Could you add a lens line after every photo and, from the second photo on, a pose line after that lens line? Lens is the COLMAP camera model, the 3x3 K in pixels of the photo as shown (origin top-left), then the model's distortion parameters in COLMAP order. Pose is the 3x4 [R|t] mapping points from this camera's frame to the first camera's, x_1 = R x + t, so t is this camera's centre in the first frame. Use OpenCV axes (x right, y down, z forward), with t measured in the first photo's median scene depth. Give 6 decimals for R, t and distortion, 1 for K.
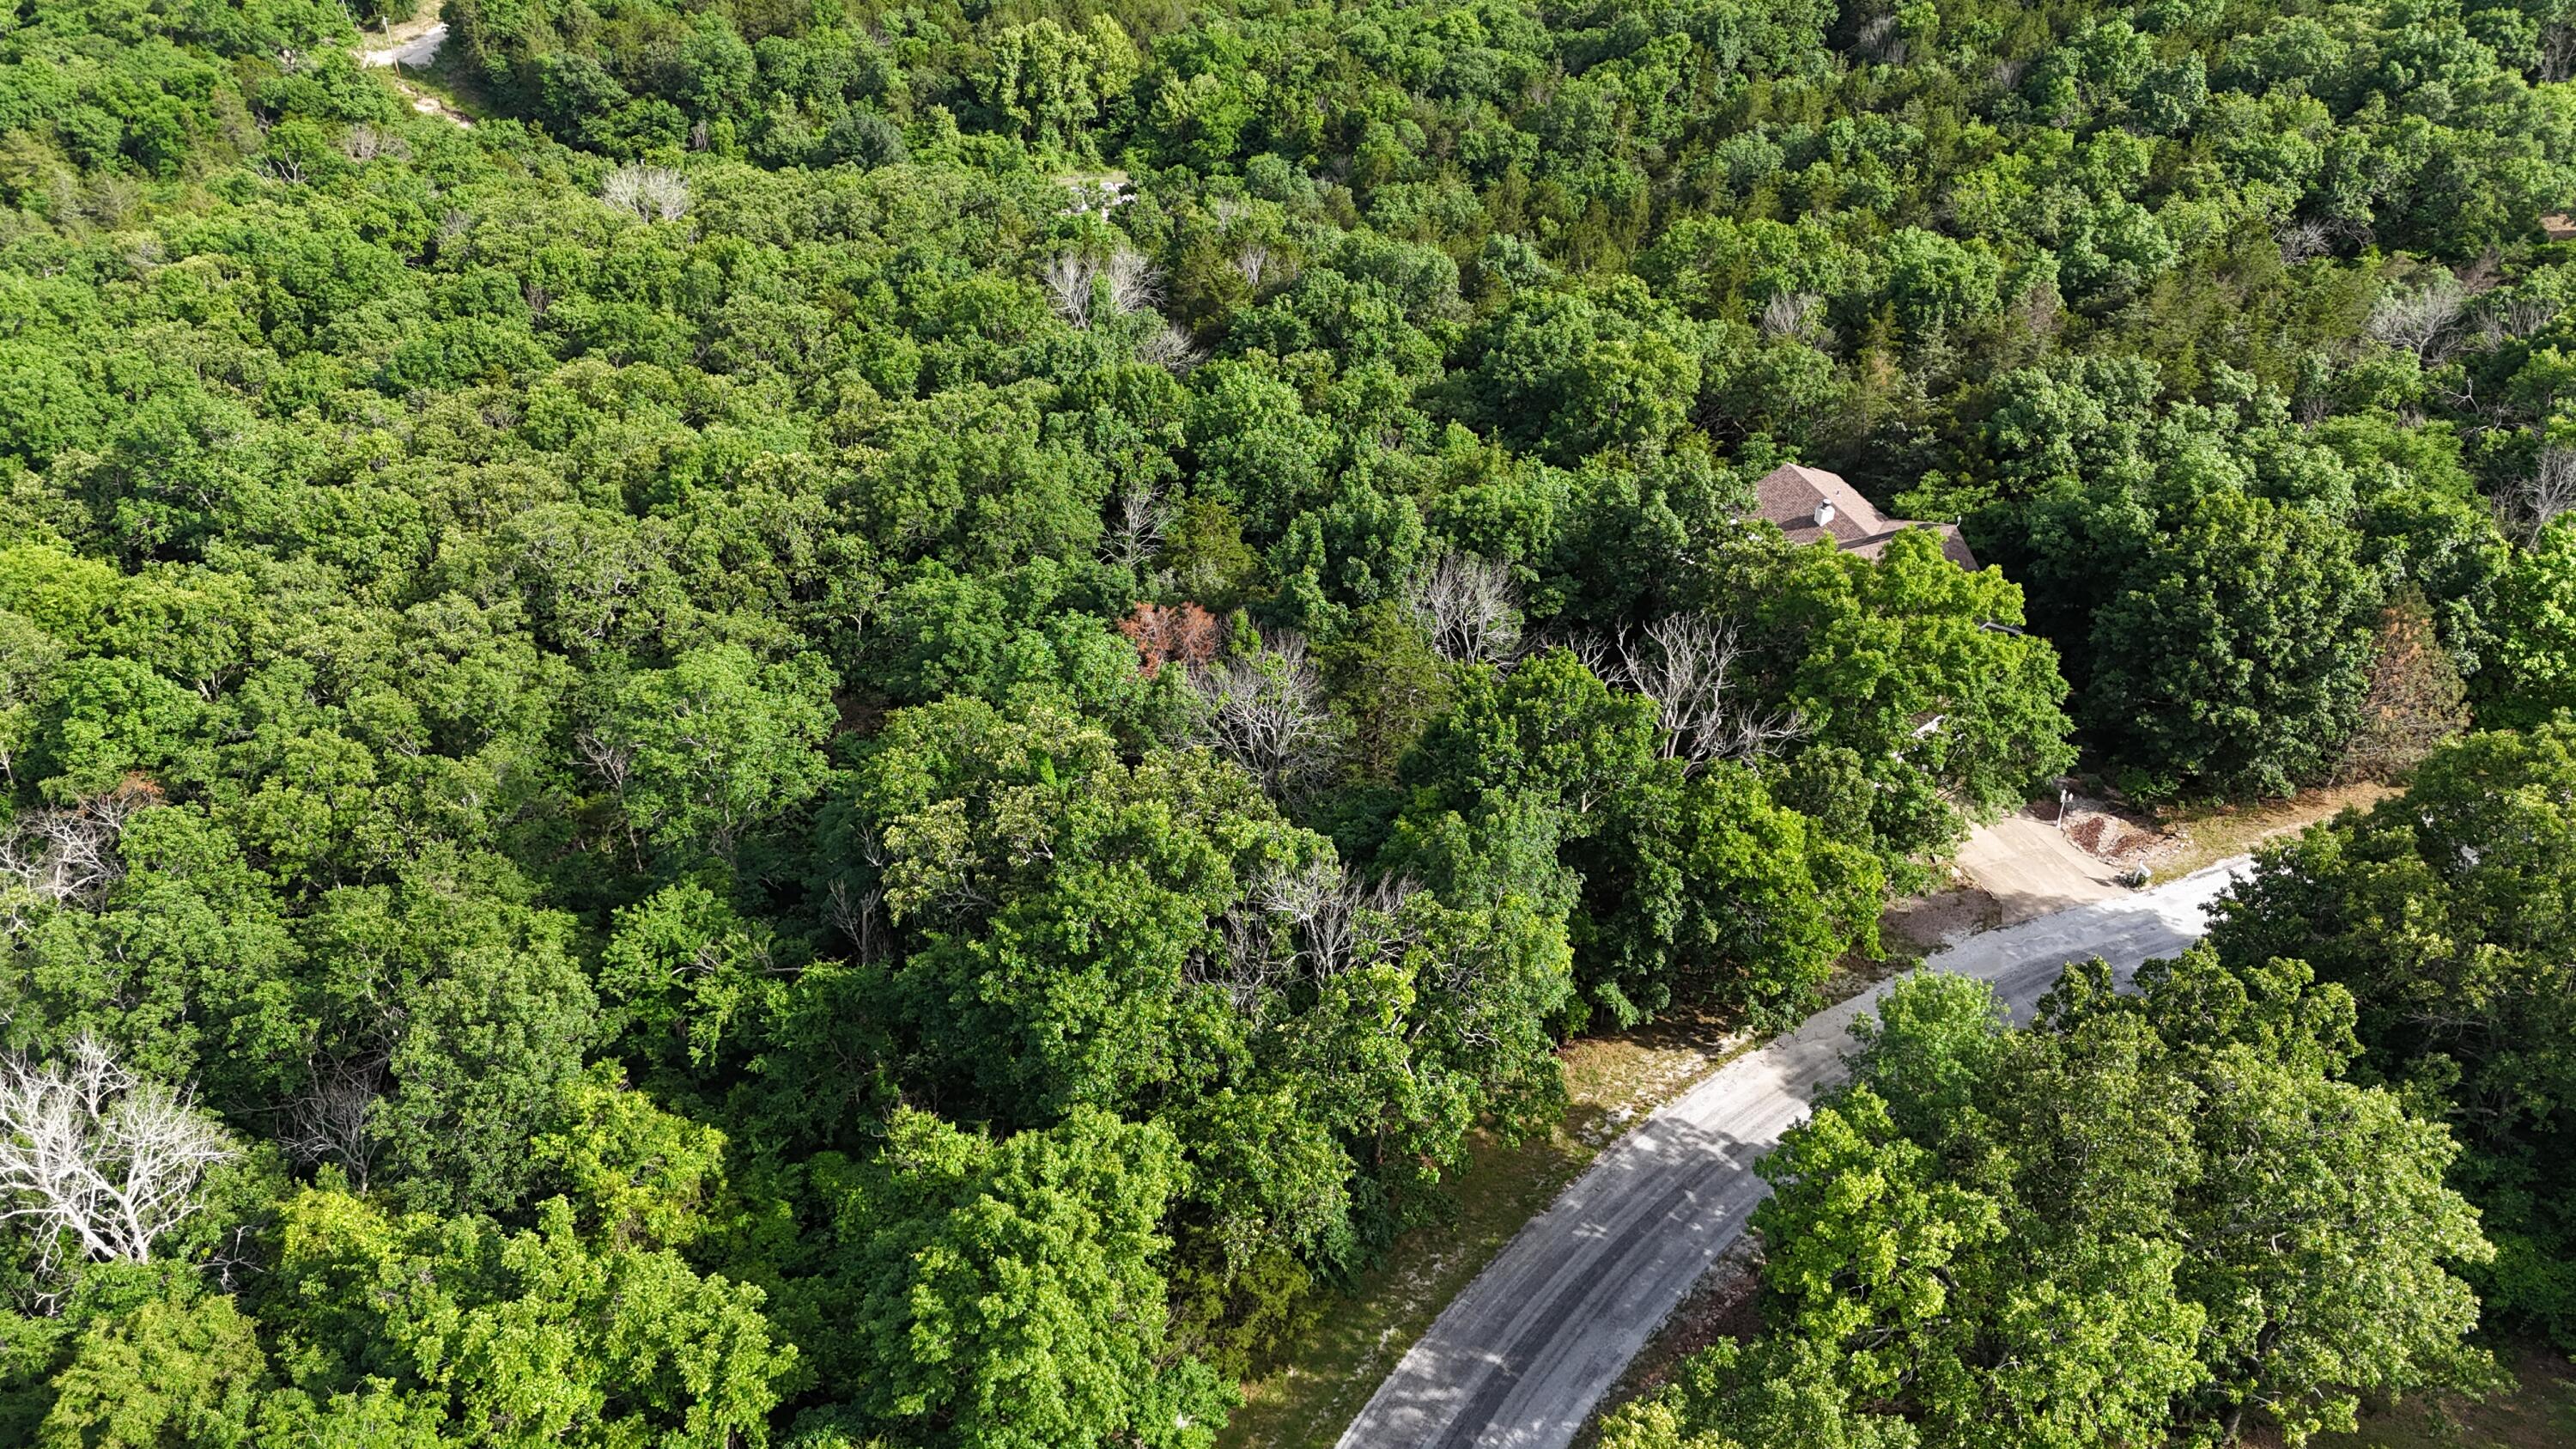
lens RADIAL K [[1976.6, 0, 1292.9], [0, 1976.6, 677.6], [0, 0, 1]] dist [0.096211, -0.156366]
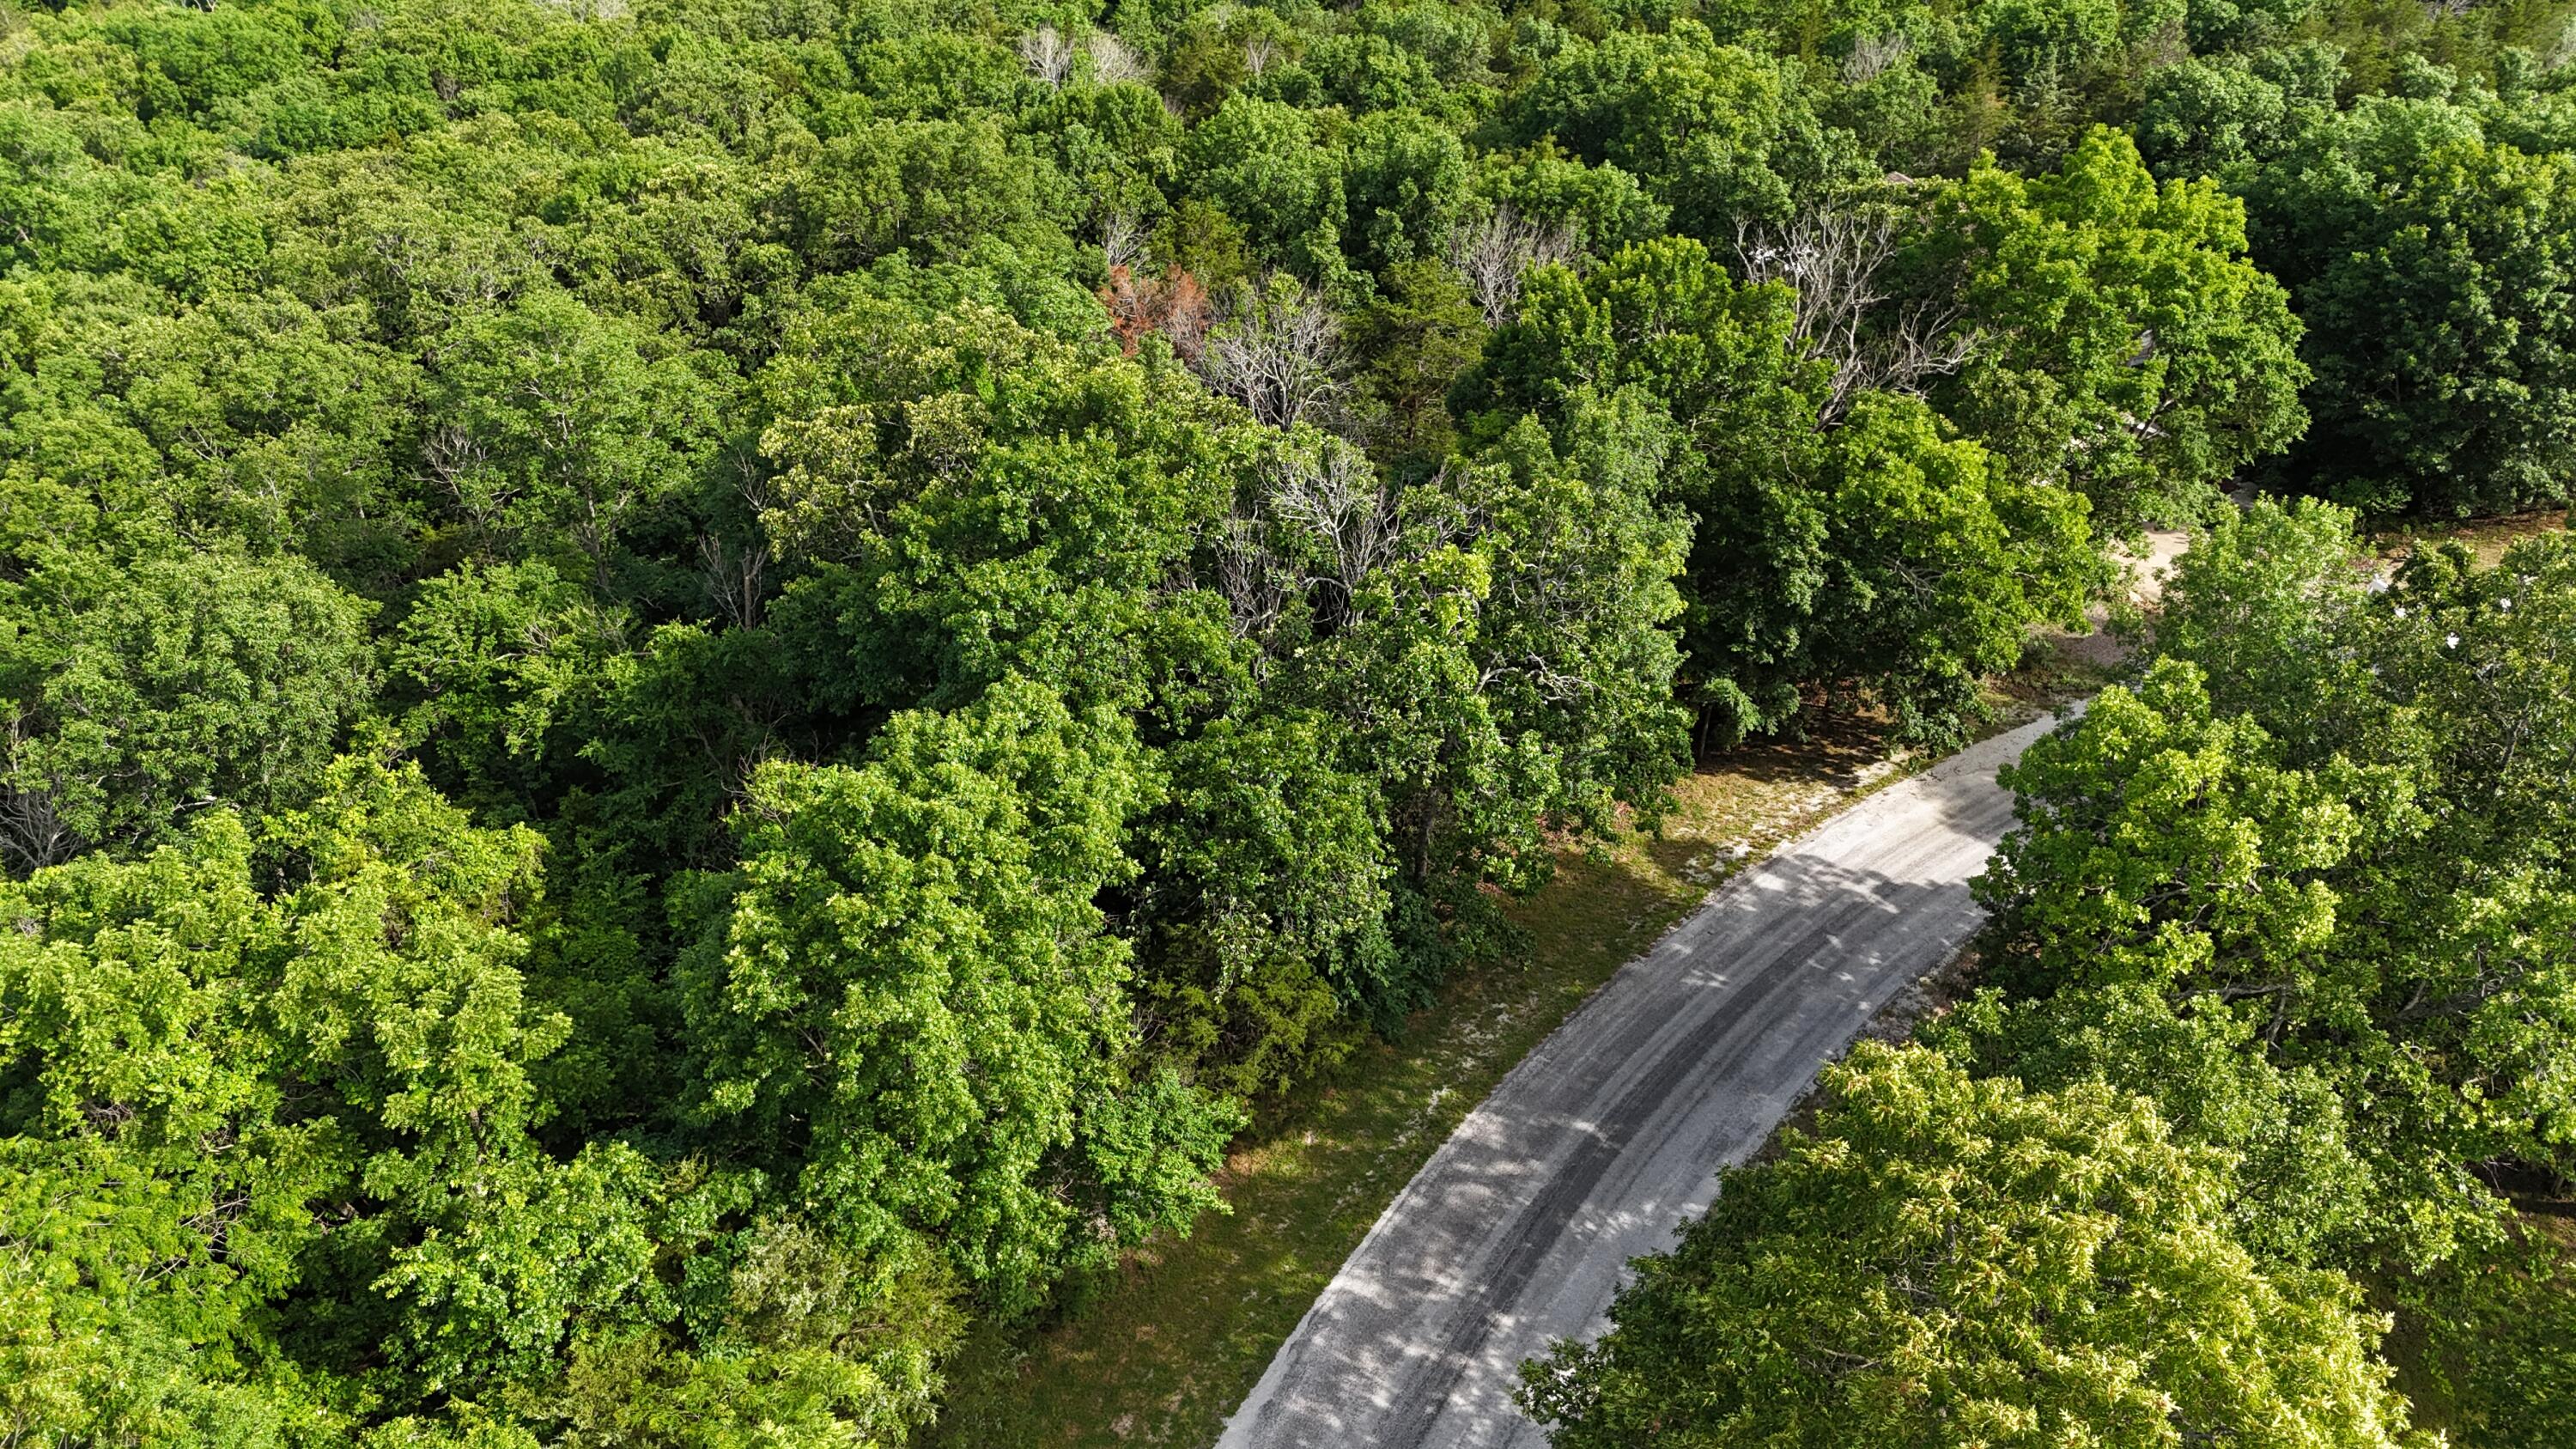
lens RADIAL K [[1894.2, 0, 1291.7], [0, 1894.2, 726.5], [0, 0, 1]] dist [0.074513, -0.074145]
pose [[0.999987, 0.004489, 0.002273, -0.008256], [-0.004482, 0.999986, -0.002873, 0.178329], [-0.002286, 0.002862, 0.999993, 0.272491]]
